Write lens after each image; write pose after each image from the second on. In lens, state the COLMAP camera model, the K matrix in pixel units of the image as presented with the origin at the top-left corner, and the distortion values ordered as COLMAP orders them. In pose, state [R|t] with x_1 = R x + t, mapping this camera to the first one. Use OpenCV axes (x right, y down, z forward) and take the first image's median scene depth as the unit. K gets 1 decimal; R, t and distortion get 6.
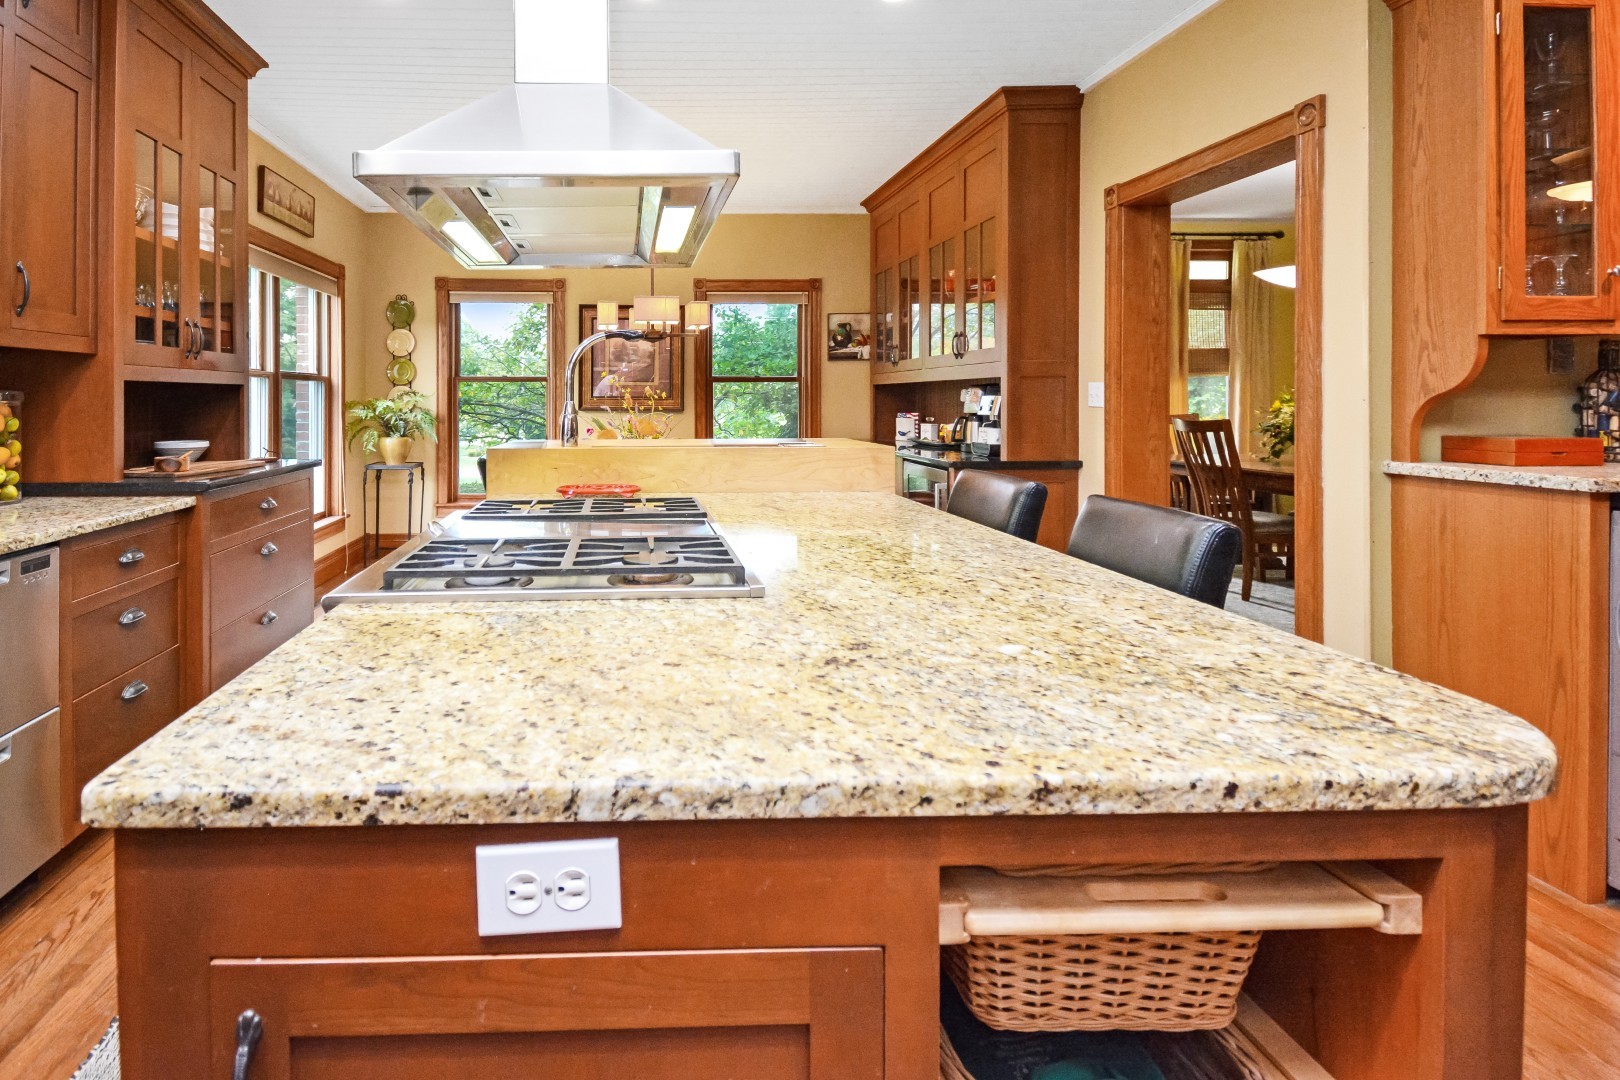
lens RADIAL K [[773.9, 0, 742.7], [0, 773.9, 409.6], [0, 0, 1]] dist [0.018485, -0.009222]
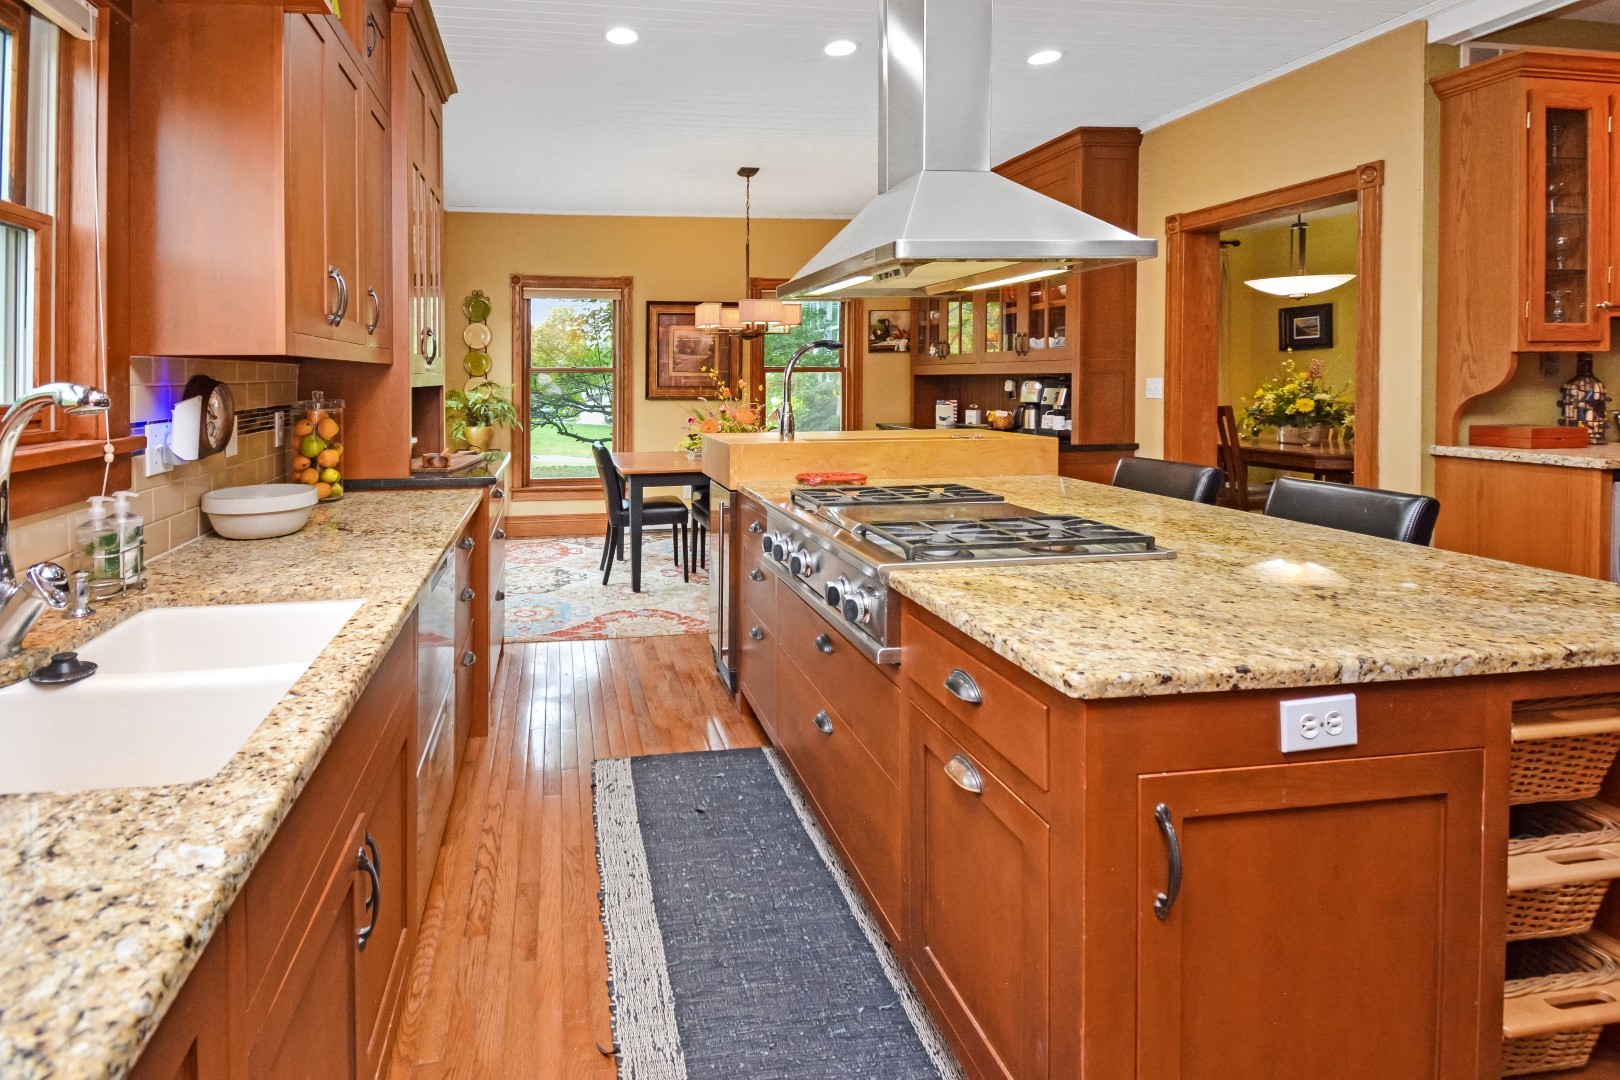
lens RADIAL K [[773.9, 0, 709.0], [0, 773.9, 395.1], [0, 0, 1]] dist [0.018485, -0.009222]
pose [[0.993875, -0.006189, 0.110335, -0.540945], [0.004653, 0.999889, 0.014175, -0.044071], [-0.110410, -0.013575, 0.993793, -0.170690]]
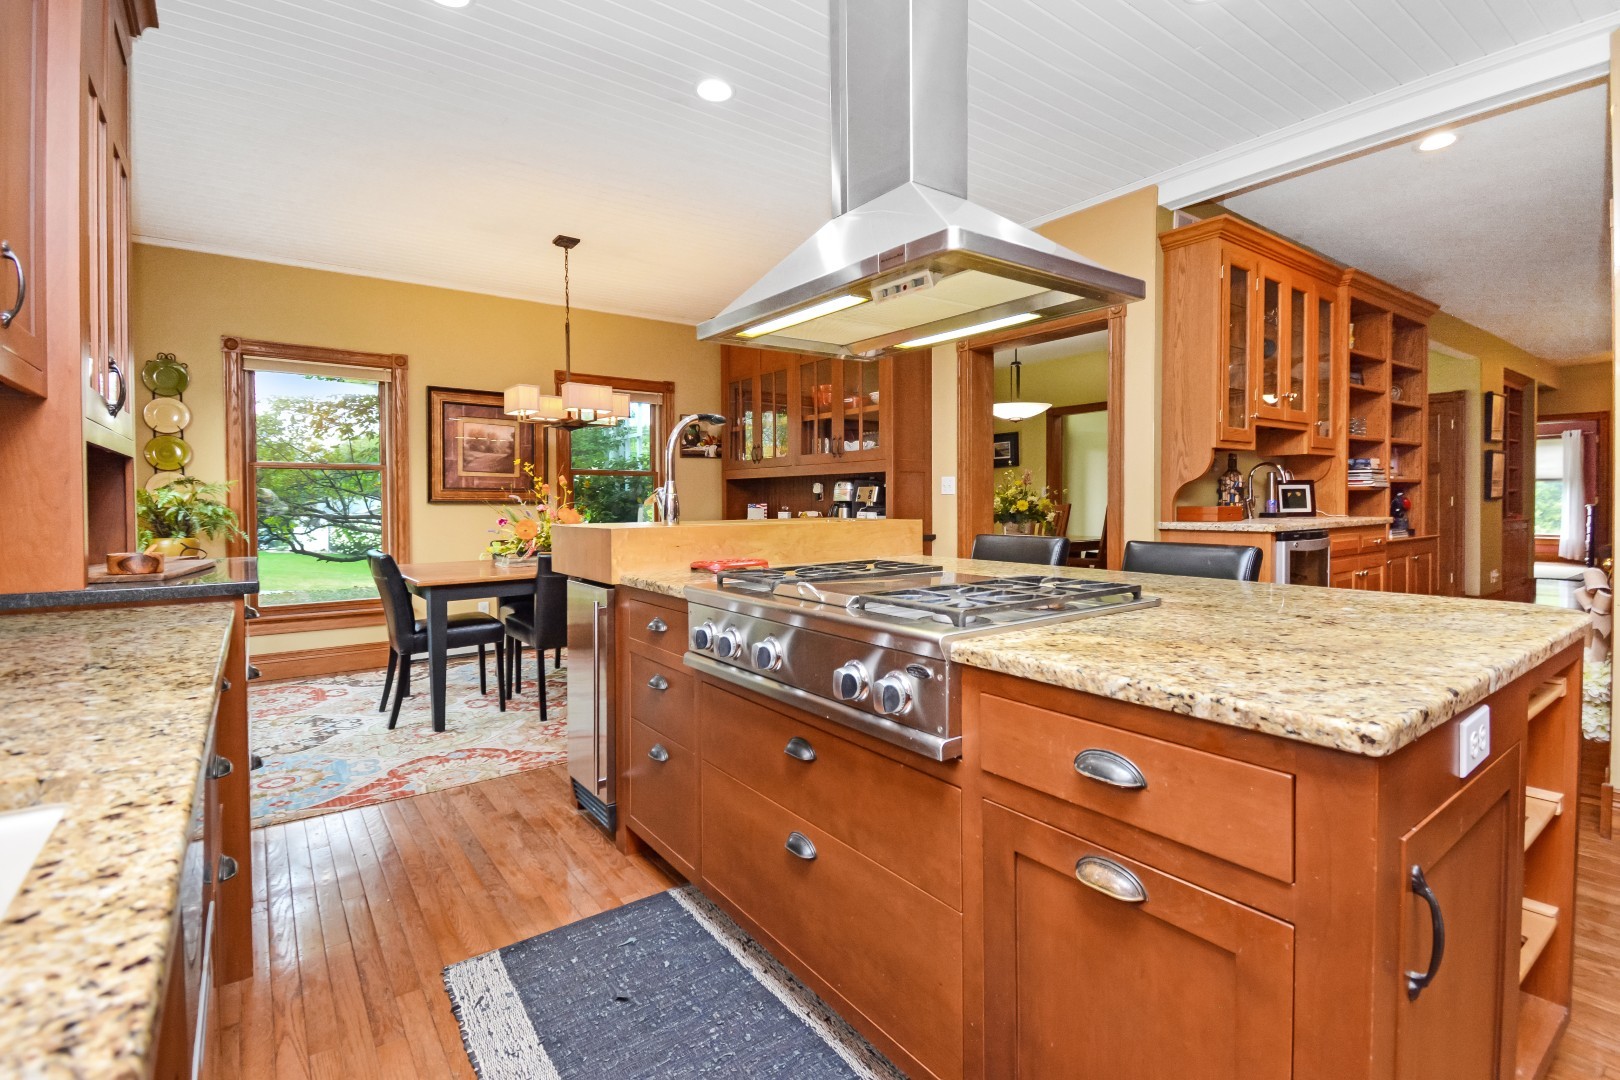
lens RADIAL K [[705.5, 0, 797.7], [0, 705.5, 525.1], [0, 0, 1]] dist [0.010167, -0.004255]
pose [[0.835141, -0.020077, 0.549669, -0.679859], [0.011749, 0.999757, 0.018667, 0.035979], [-0.549911, -0.009132, 0.835174, 0.165414]]
